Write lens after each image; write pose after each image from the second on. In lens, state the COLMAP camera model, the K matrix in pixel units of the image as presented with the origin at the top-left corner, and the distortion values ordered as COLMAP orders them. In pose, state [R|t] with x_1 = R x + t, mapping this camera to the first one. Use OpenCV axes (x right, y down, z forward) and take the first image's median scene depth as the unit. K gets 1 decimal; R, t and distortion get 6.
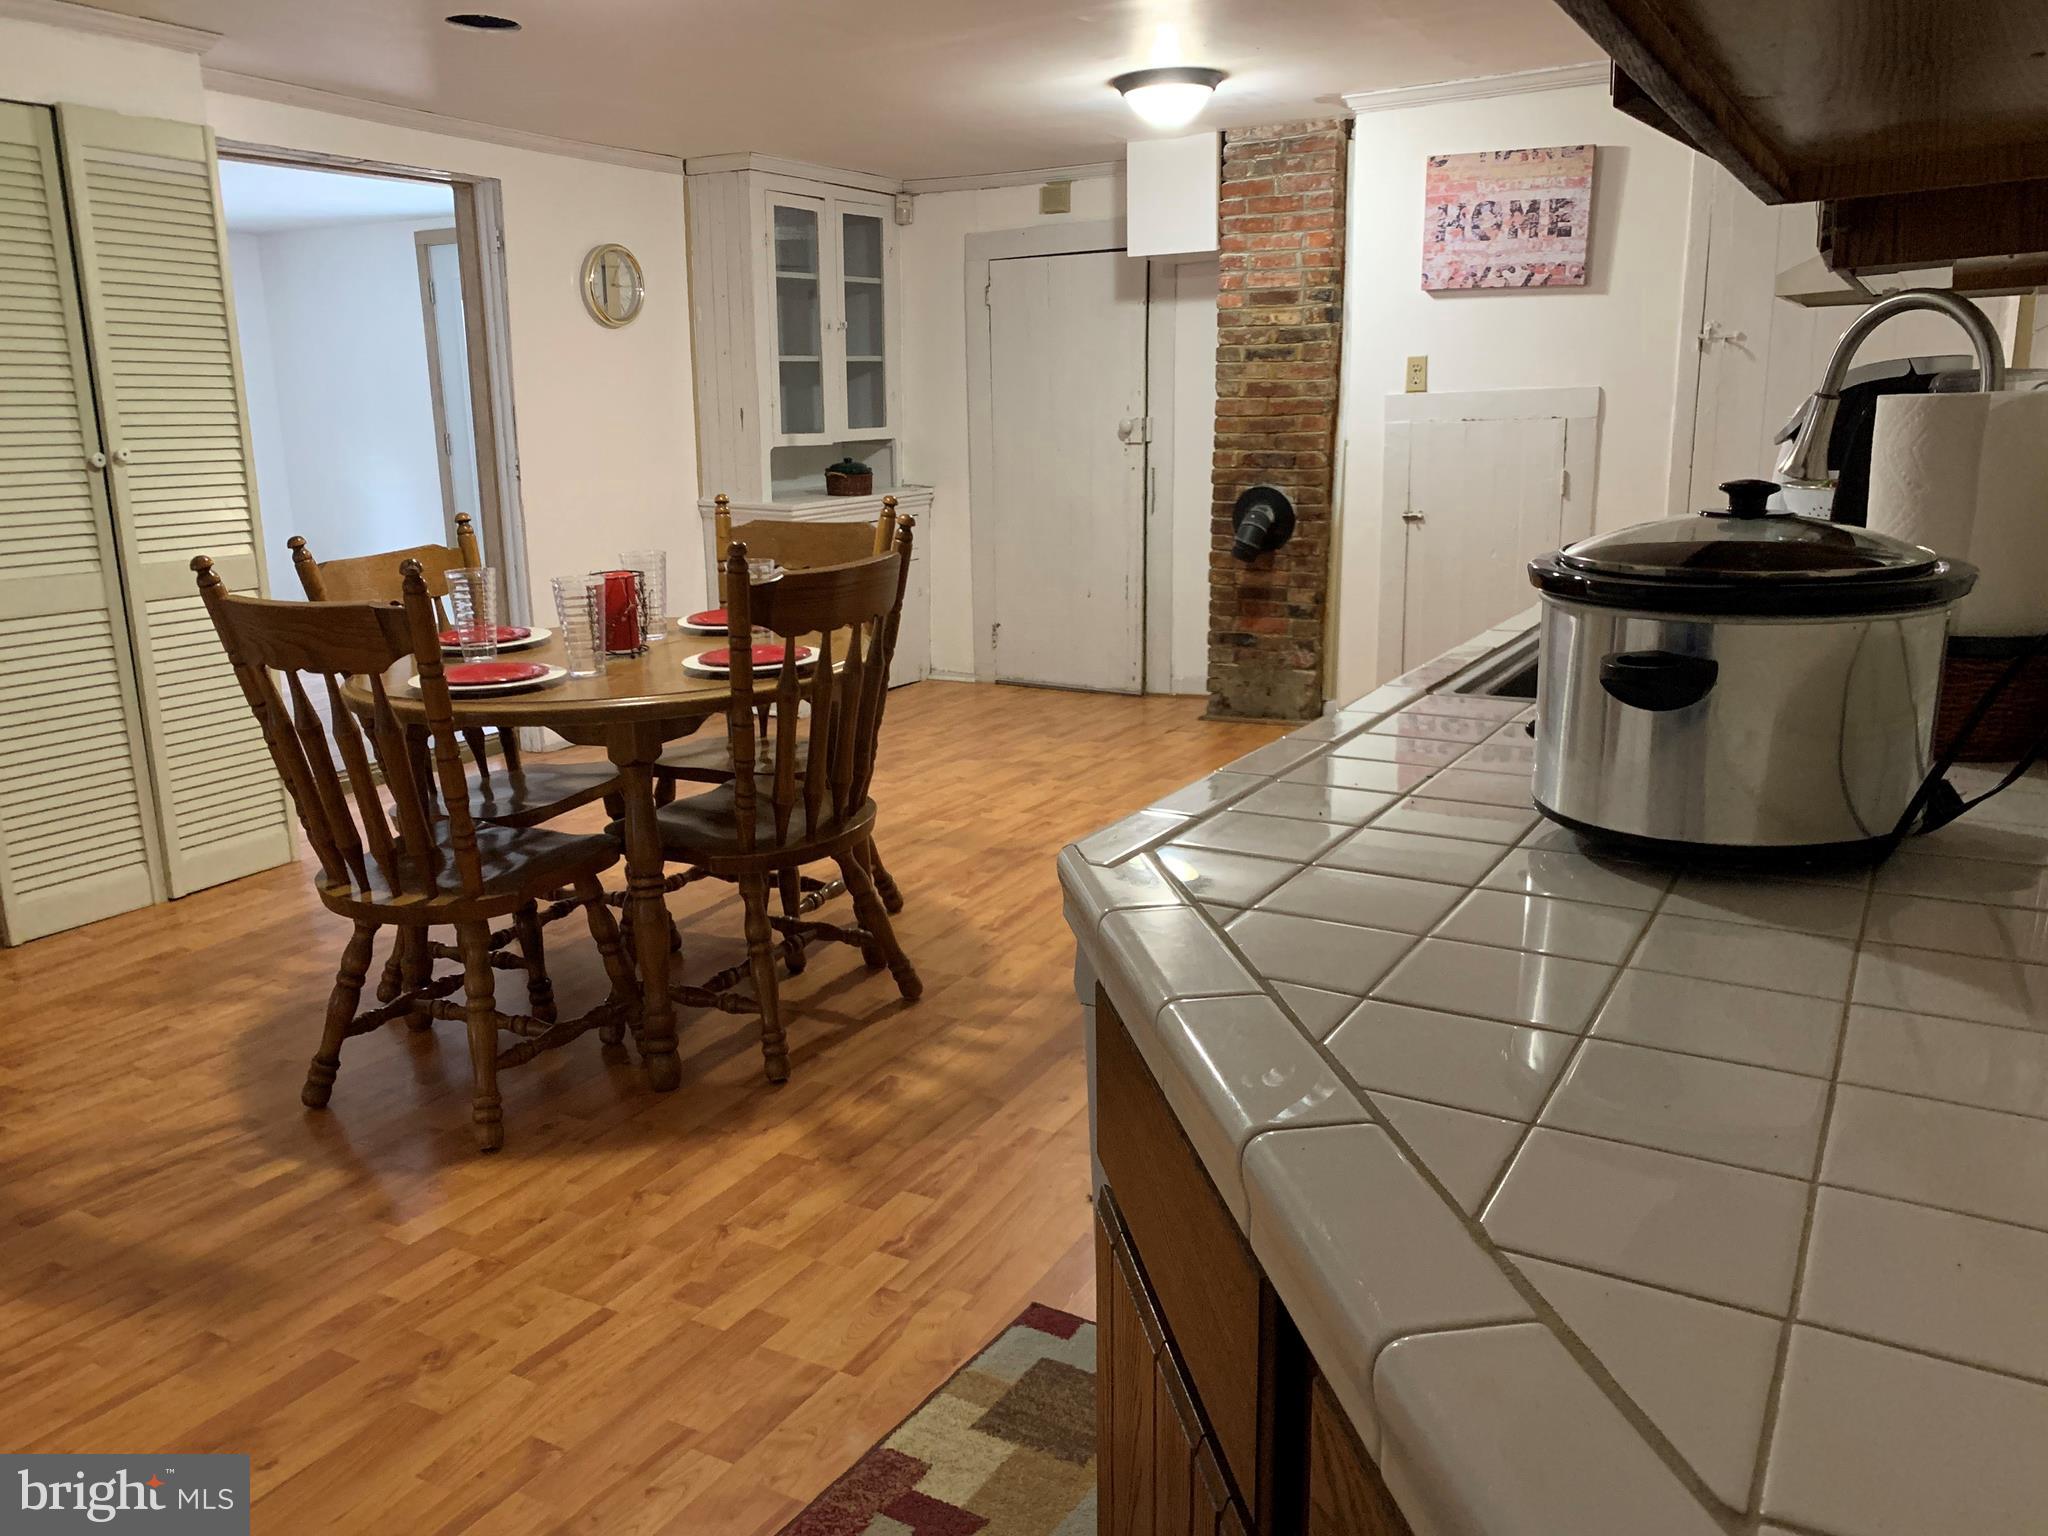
lens RADIAL K [[1554.7, 0, 1021.2], [0, 1554.7, 769.2], [0, 0, 1]] dist [0.030675, -0.001703]
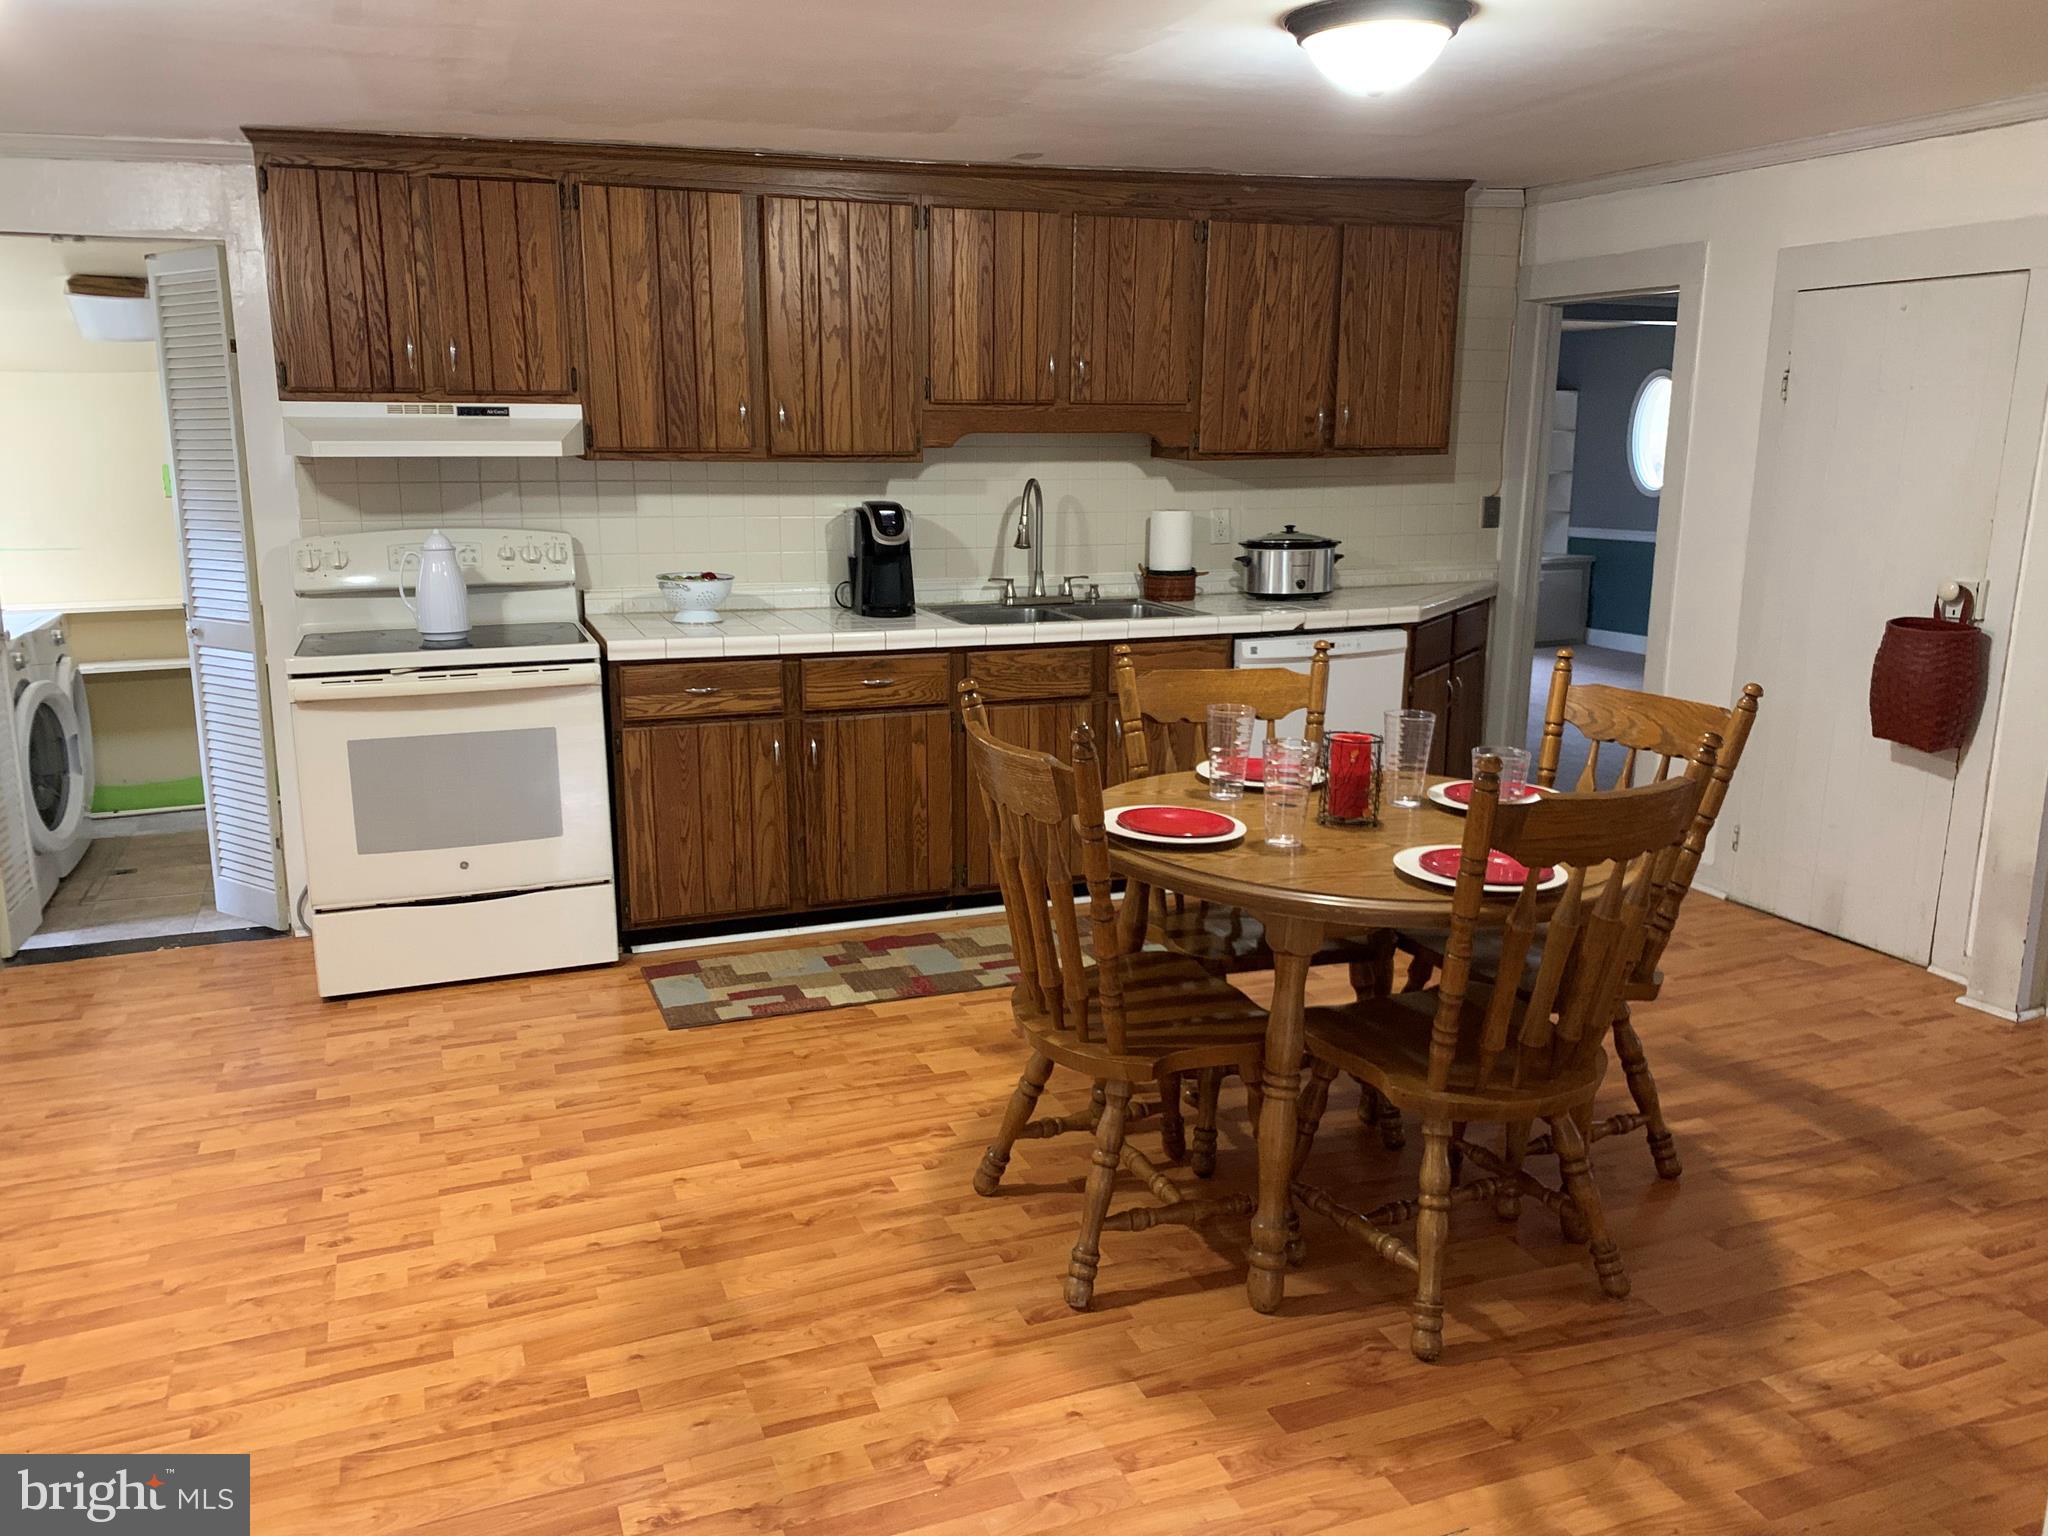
lens RADIAL K [[1554.7, 0, 1024.9], [0, 1554.7, 775.3], [0, 0, 1]] dist [0.030675, -0.001703]
pose [[-0.774524, -0.122150, 0.620638, -0.603835], [0.153211, 0.915733, 0.371428, -0.423378], [-0.613709, 0.382768, -0.690543, 1.561468]]
